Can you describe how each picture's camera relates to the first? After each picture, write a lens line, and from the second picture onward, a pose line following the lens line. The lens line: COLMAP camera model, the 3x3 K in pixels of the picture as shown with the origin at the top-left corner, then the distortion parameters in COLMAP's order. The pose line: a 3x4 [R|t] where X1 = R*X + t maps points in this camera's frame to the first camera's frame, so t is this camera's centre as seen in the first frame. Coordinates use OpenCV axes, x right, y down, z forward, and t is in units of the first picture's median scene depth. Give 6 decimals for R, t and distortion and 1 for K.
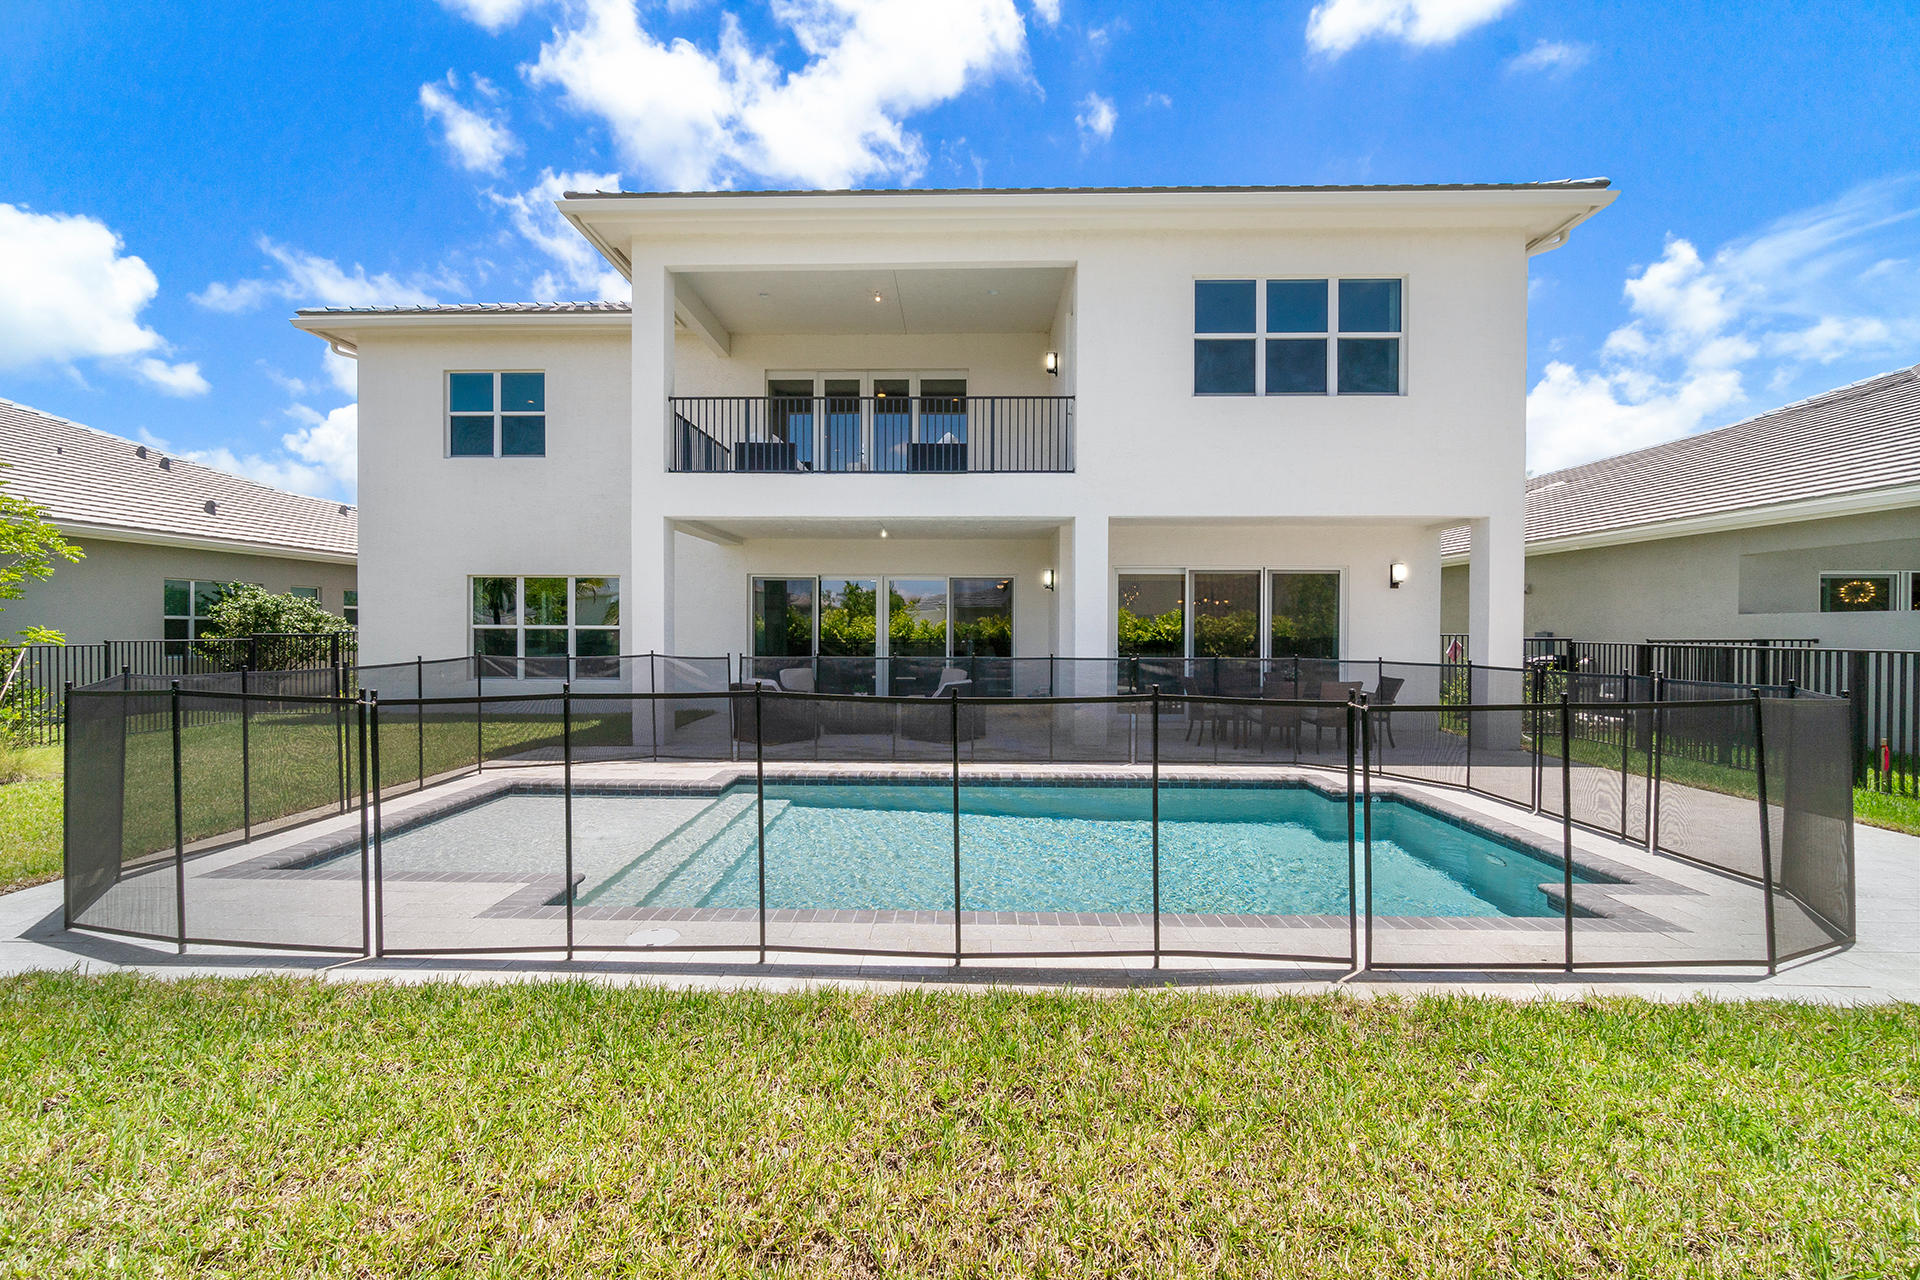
lens RADIAL K [[828.7, 0, 930.8], [0, 828.7, 641.3], [0, 0, 1]] dist [-0.000125, -0.000209]
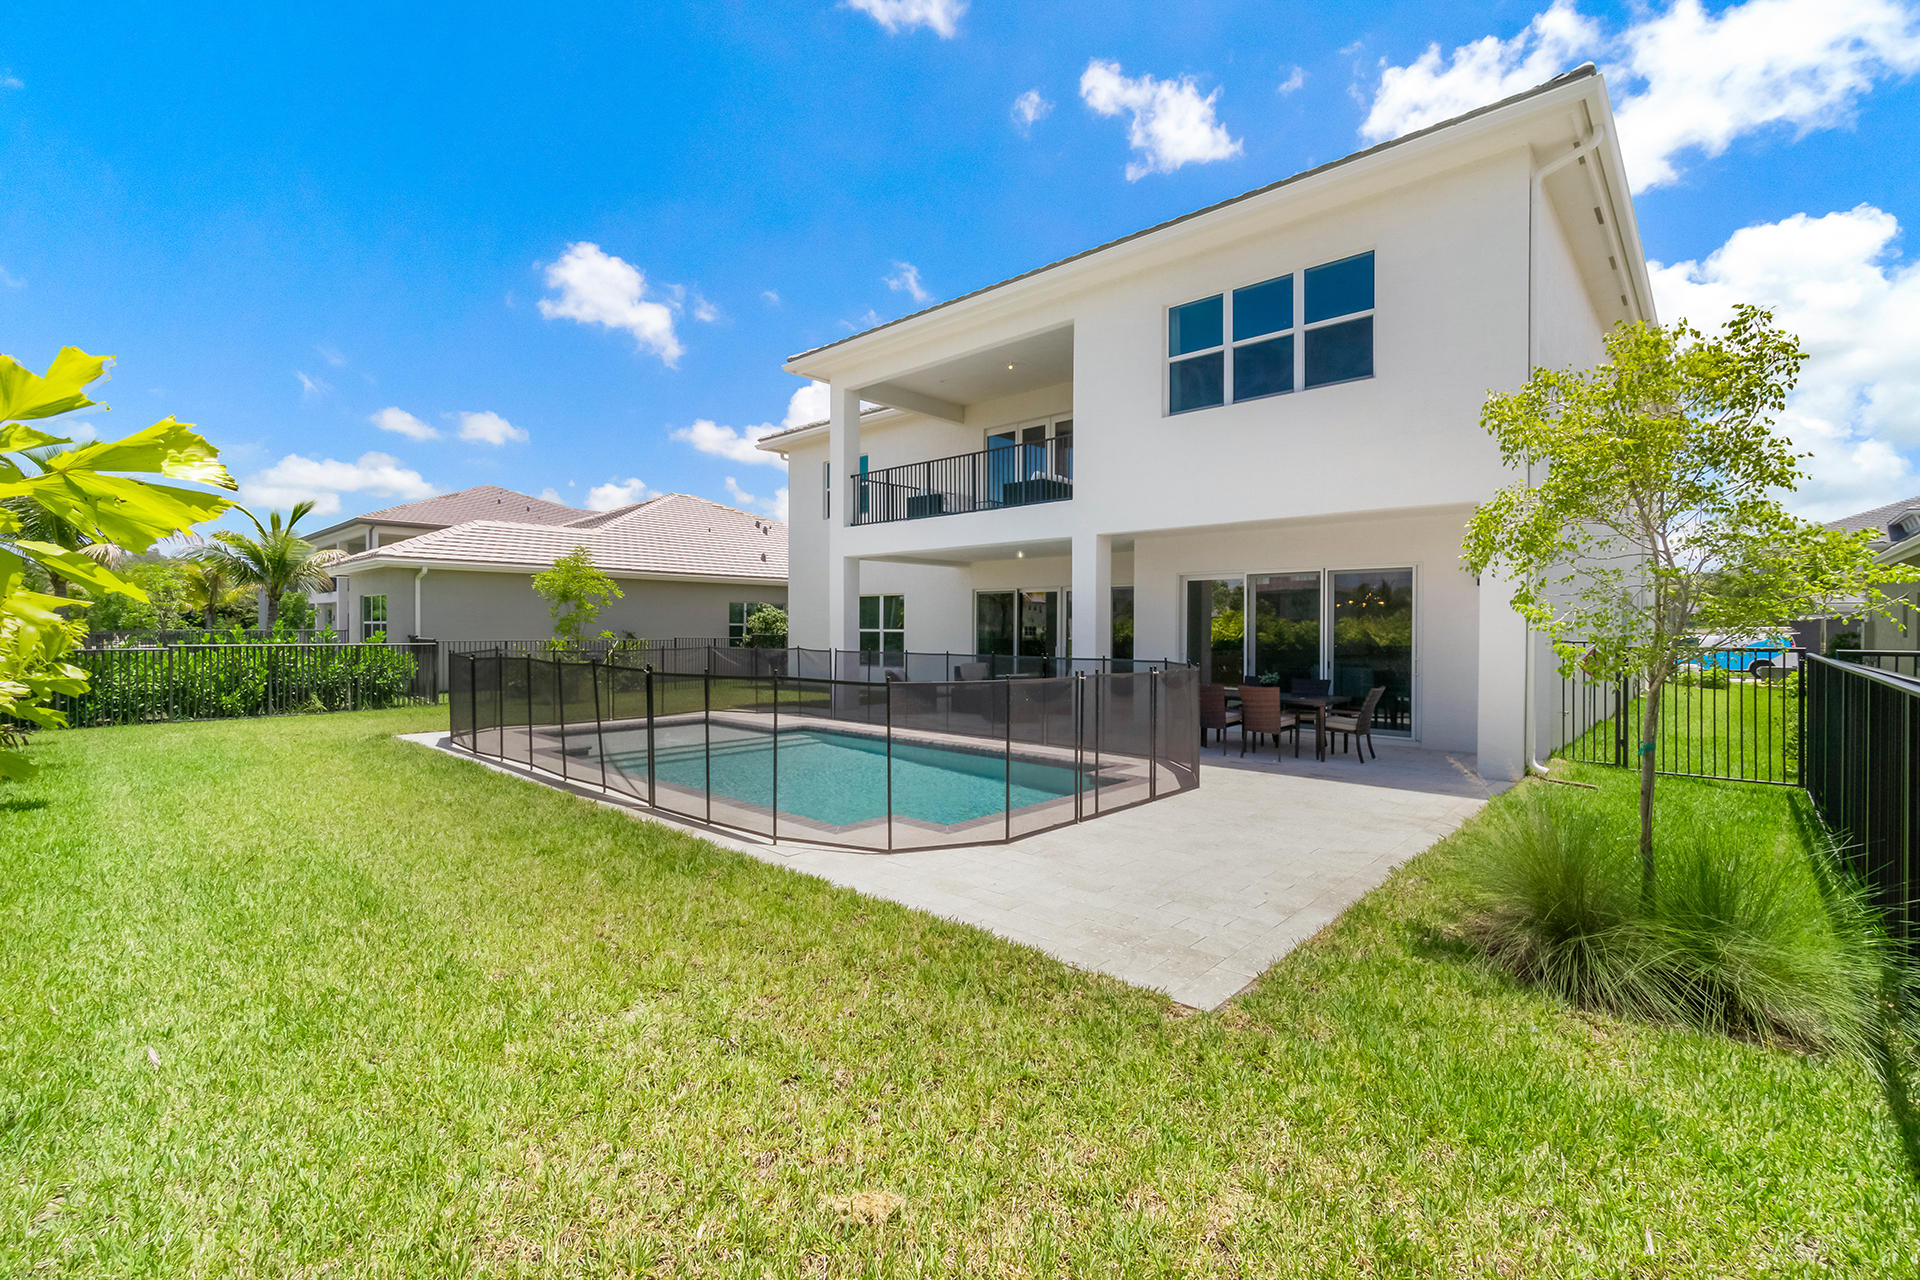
lens RADIAL K [[828.7, 0, 930.8], [0, 828.7, 641.3], [0, 0, 1]] dist [-0.000125, -0.000209]
pose [[0.741880, 0.010146, -0.670456, 0.774384], [-0.012982, 0.999915, 0.000766, -0.000901], [0.670407, 0.008136, 0.741949, -0.001158]]
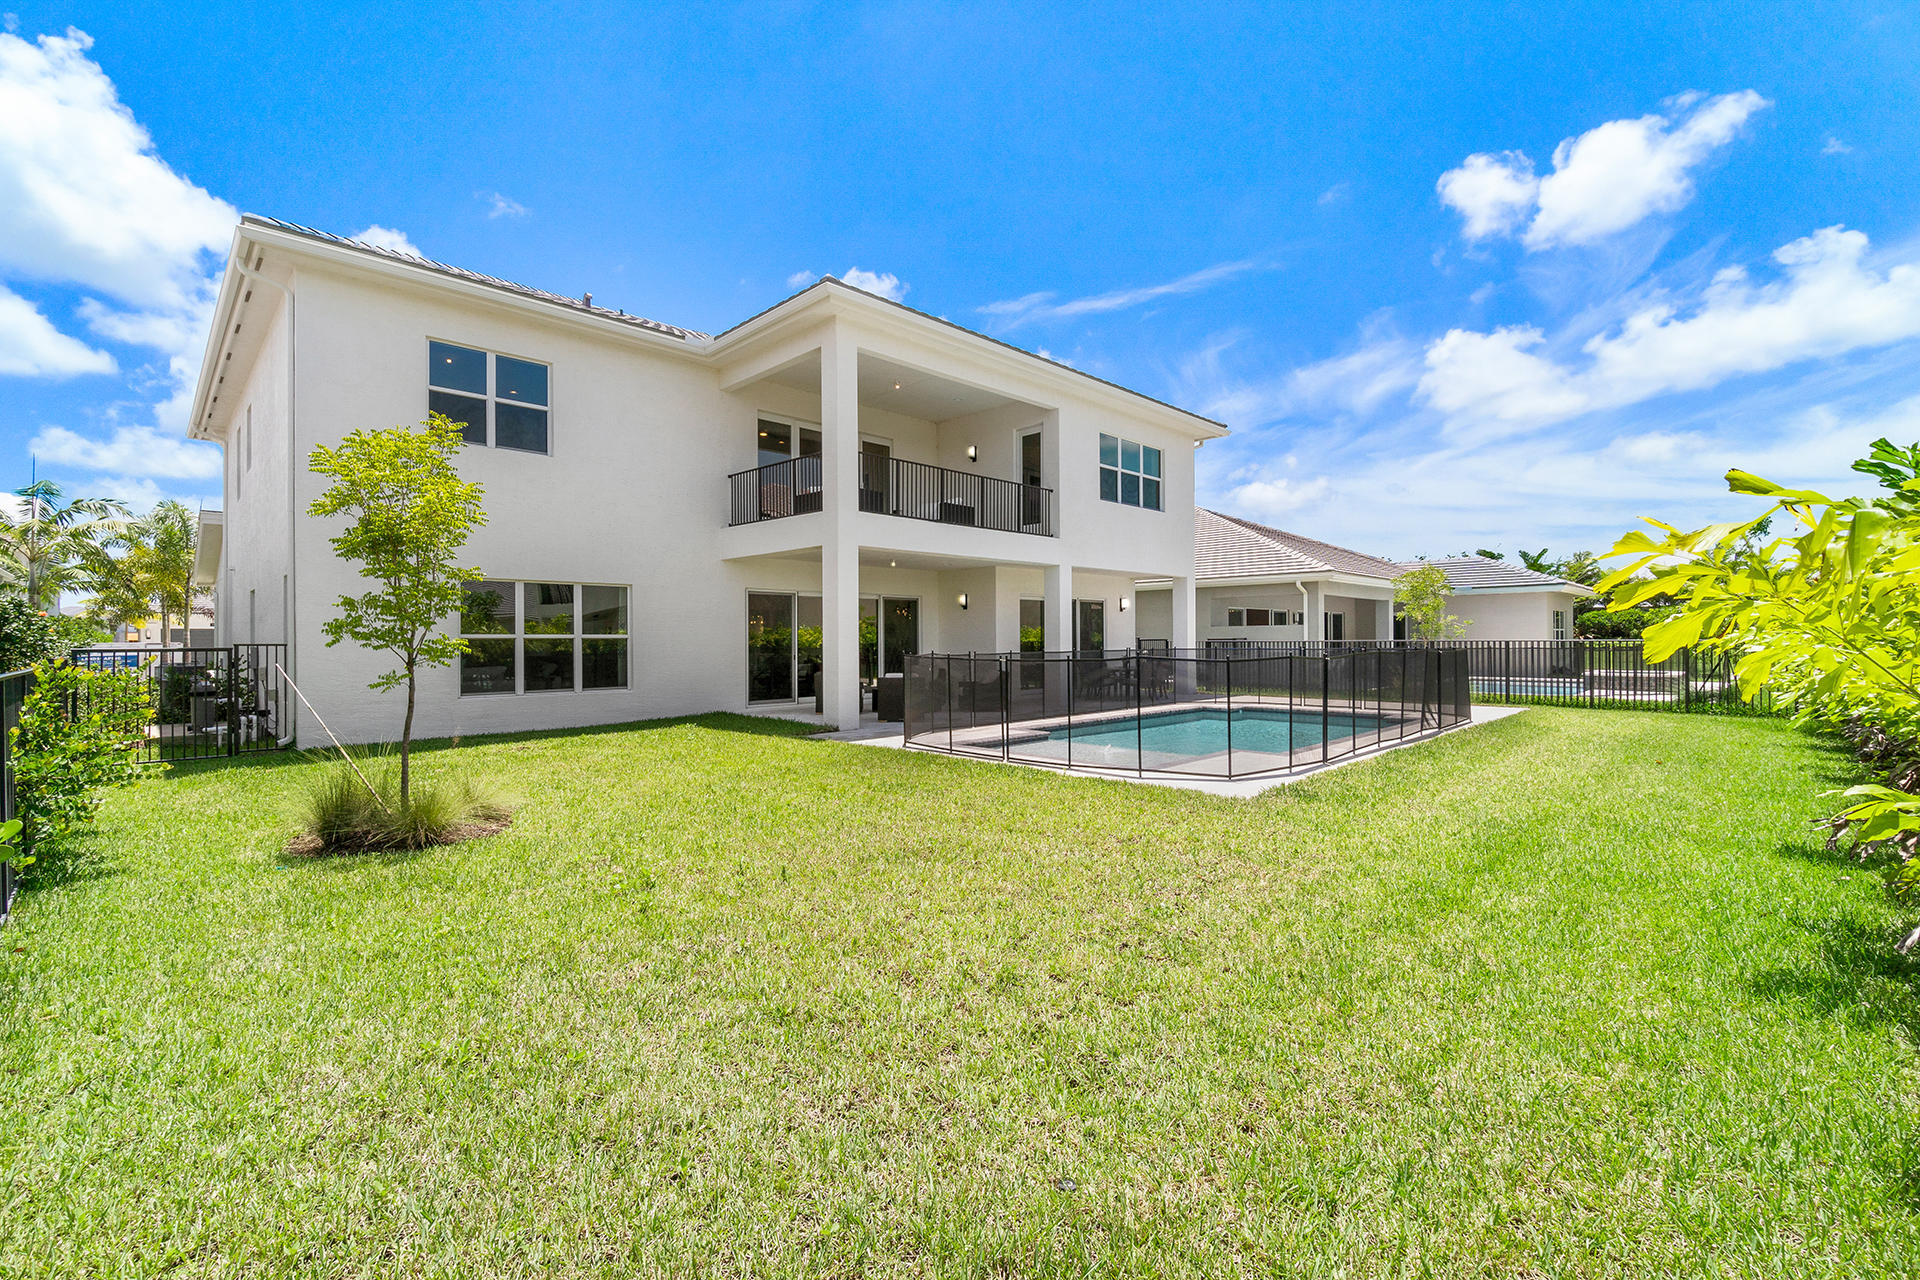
lens RADIAL K [[828.7, 0, 930.8], [0, 828.7, 641.3], [0, 0, 1]] dist [-0.000125, -0.000209]
pose [[0.689853, -0.012651, 0.723839, -1.133374], [0.019728, 0.999804, -0.001328, -0.002794], [-0.723681, 0.015196, 0.689967, 0.057969]]
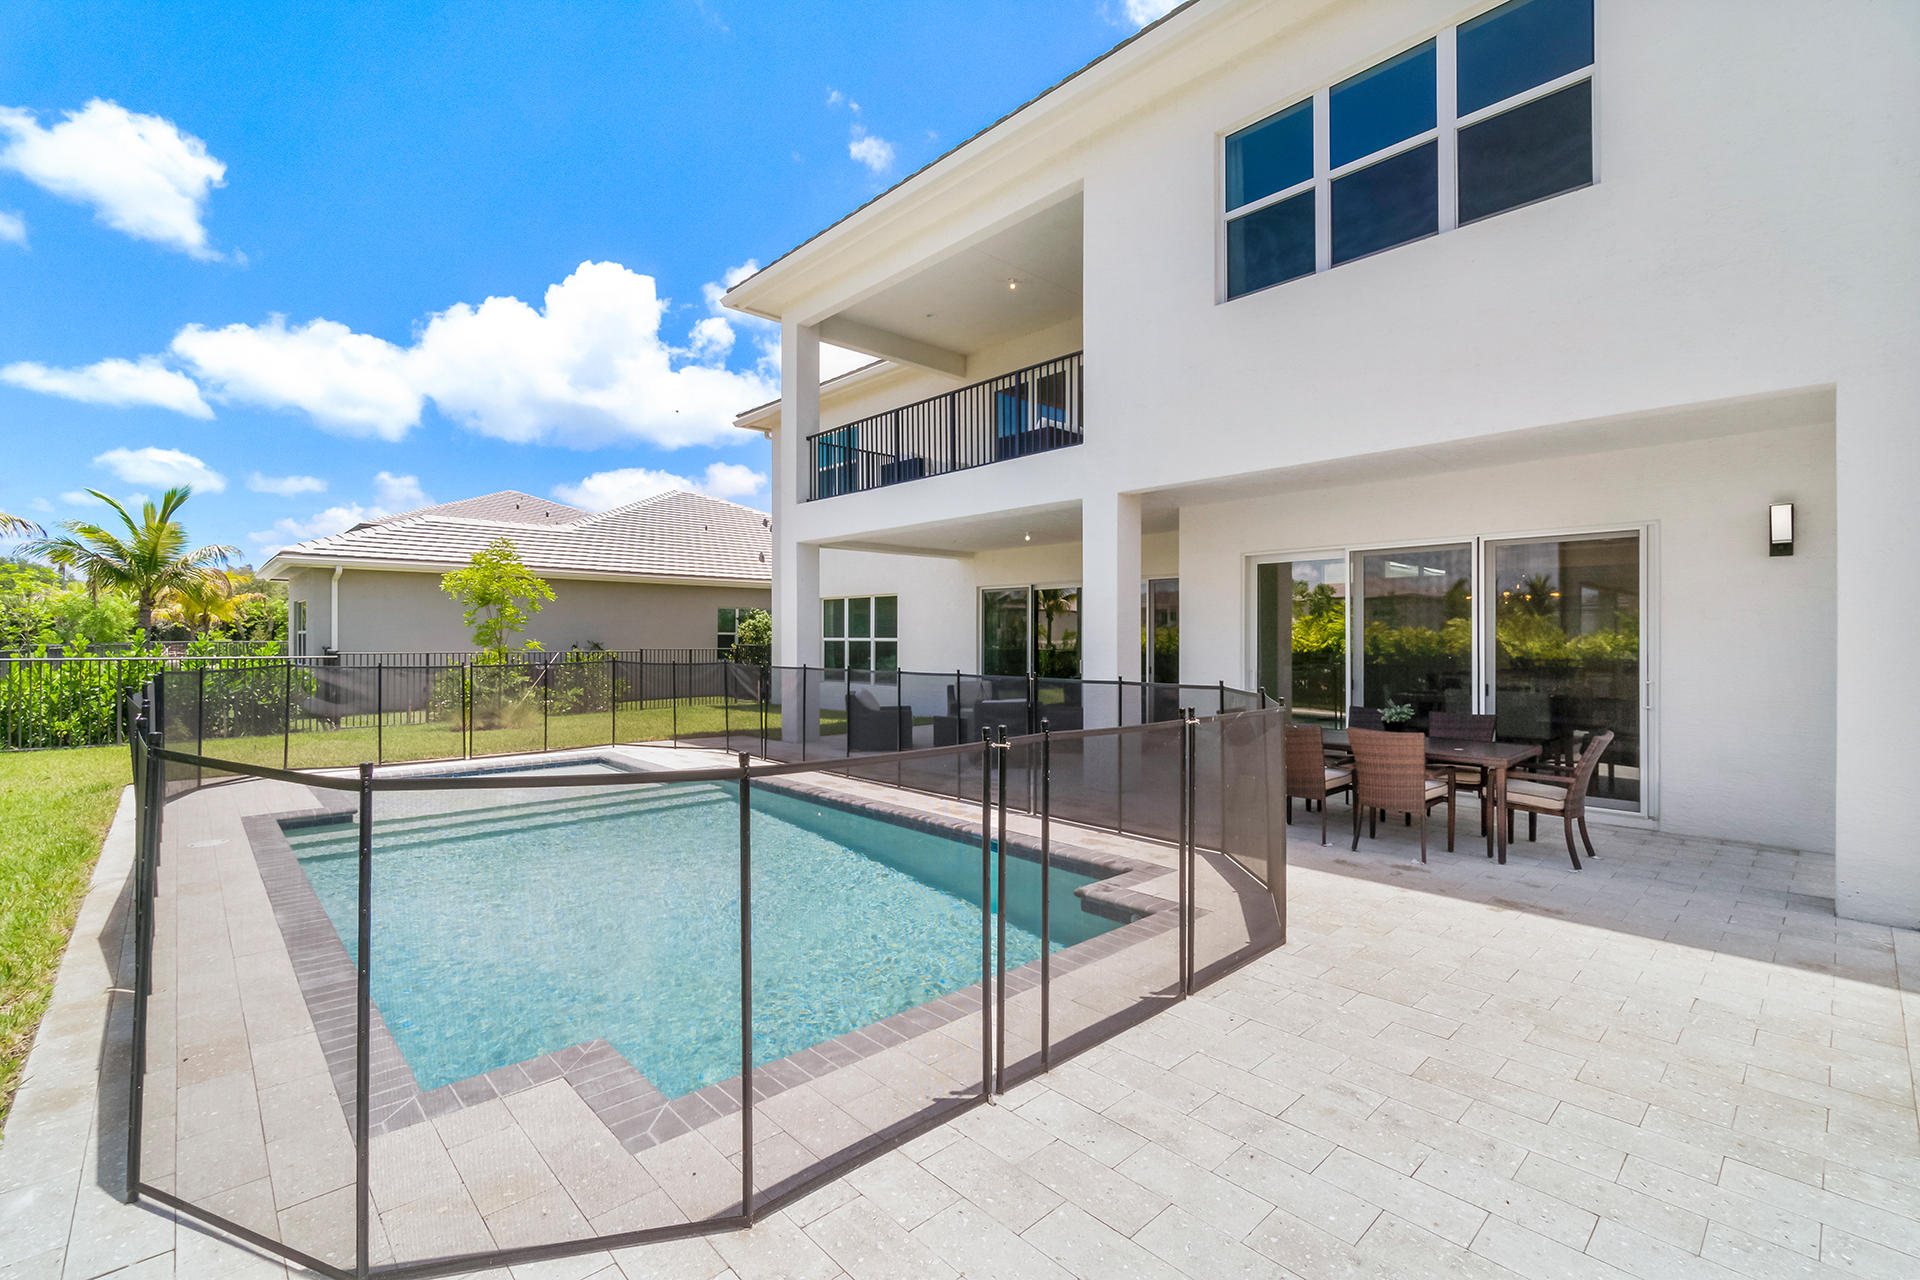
lens RADIAL K [[838.6, 0, 922.6], [0, 838.6, 635.7], [0, 0, 1]] dist [-0.001945, 0.000132]
pose [[0.683959, -0.004878, -0.729504, 0.622576], [-0.011404, 0.999784, -0.017377, -0.003920], [0.729431, 0.020205, 0.683756, 0.327927]]
